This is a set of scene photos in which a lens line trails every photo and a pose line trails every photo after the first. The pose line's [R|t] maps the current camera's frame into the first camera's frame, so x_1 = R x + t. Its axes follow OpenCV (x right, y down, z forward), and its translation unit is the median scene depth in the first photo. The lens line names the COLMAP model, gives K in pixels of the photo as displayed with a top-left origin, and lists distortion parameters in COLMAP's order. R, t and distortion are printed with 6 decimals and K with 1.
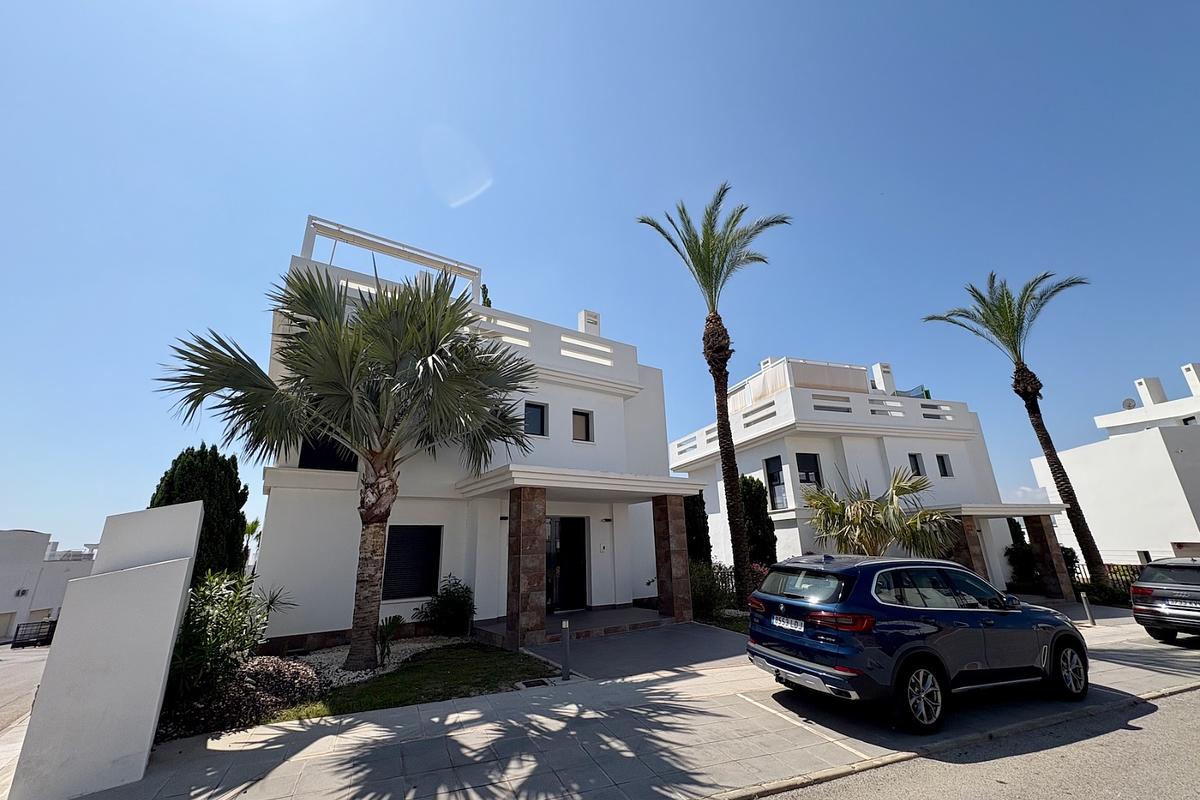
lens RADIAL K [[476.0, 0, 599.2], [0, 476.0, 401.3], [0, 0, 1]] dist [0.000132, 0.000320]
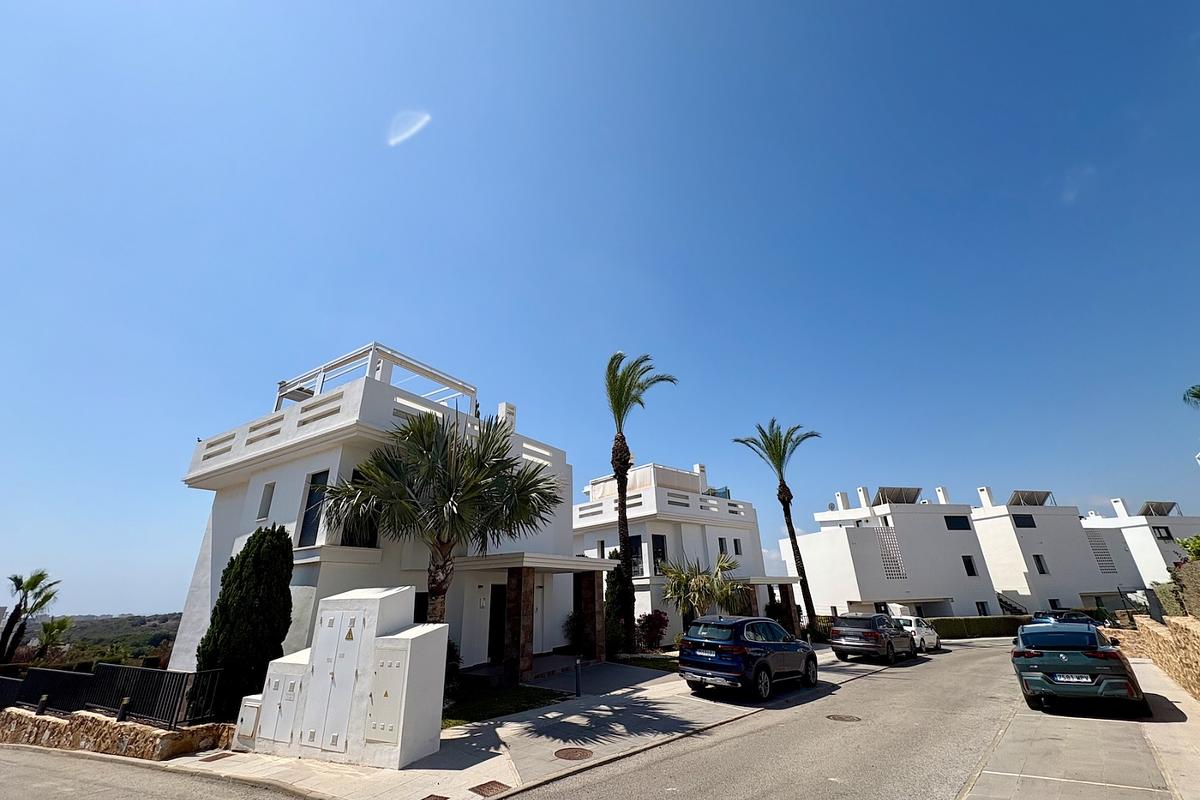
lens RADIAL K [[476.0, 0, 599.2], [0, 476.0, 401.3], [0, 0, 1]] dist [0.000132, 0.000320]
pose [[0.917191, 0.153638, 0.367635, -0.311637], [-0.117436, 0.985920, -0.119041, -0.094683], [-0.380748, 0.066010, 0.922320, -0.248589]]
